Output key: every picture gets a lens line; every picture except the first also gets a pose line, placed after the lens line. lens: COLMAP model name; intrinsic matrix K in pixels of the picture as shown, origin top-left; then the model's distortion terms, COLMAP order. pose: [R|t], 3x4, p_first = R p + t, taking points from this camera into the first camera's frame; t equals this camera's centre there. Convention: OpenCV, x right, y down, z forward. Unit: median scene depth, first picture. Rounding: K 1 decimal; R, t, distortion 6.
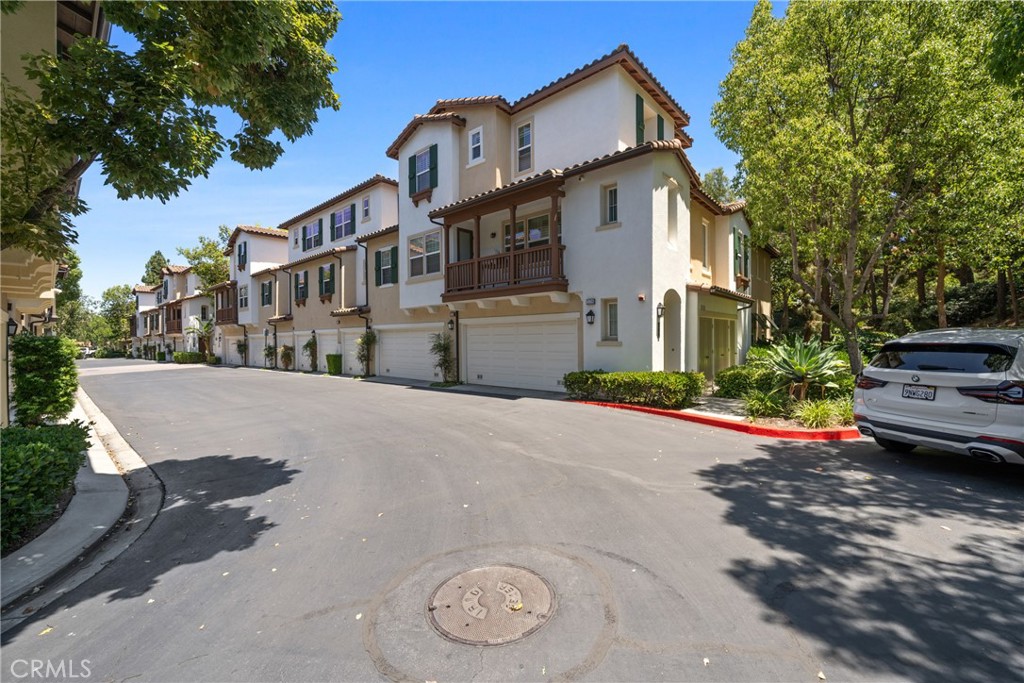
lens RADIAL K [[415.5, 0, 514.2], [0, 415.5, 334.8], [0, 0, 1]] dist [0.000187, 0.000002]
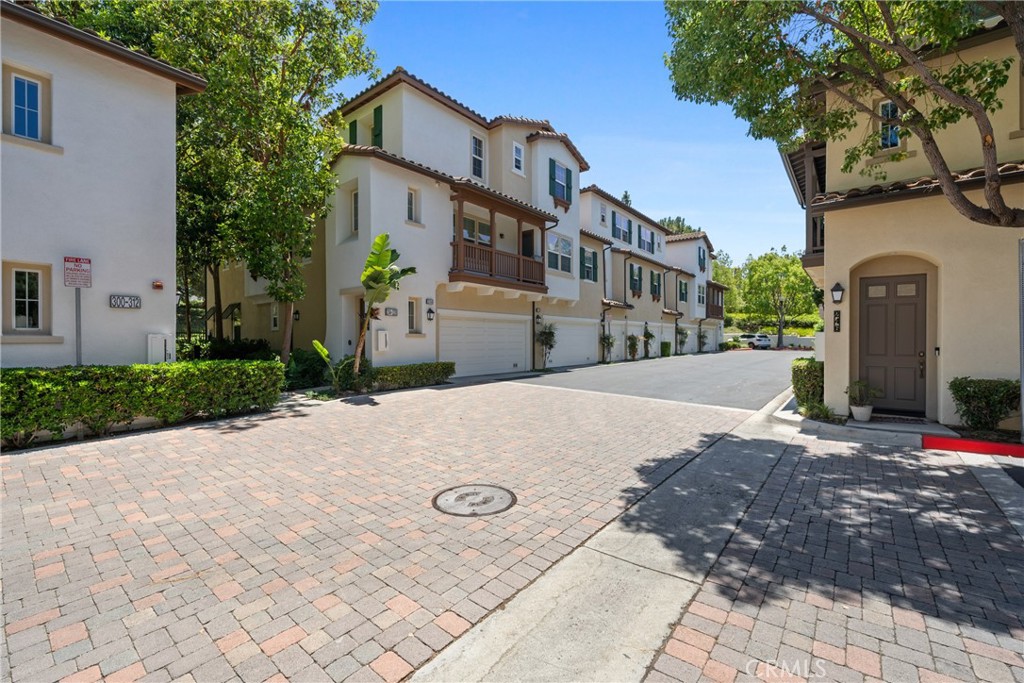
lens RADIAL K [[415.5, 0, 514.2], [0, 415.5, 334.8], [0, 0, 1]] dist [0.000187, 0.000002]
pose [[-0.048260, 0.016759, 0.998694, -1.280802], [-0.017584, 0.999690, -0.017626, 0.040392], [-0.998680, -0.018412, -0.047950, 1.129326]]
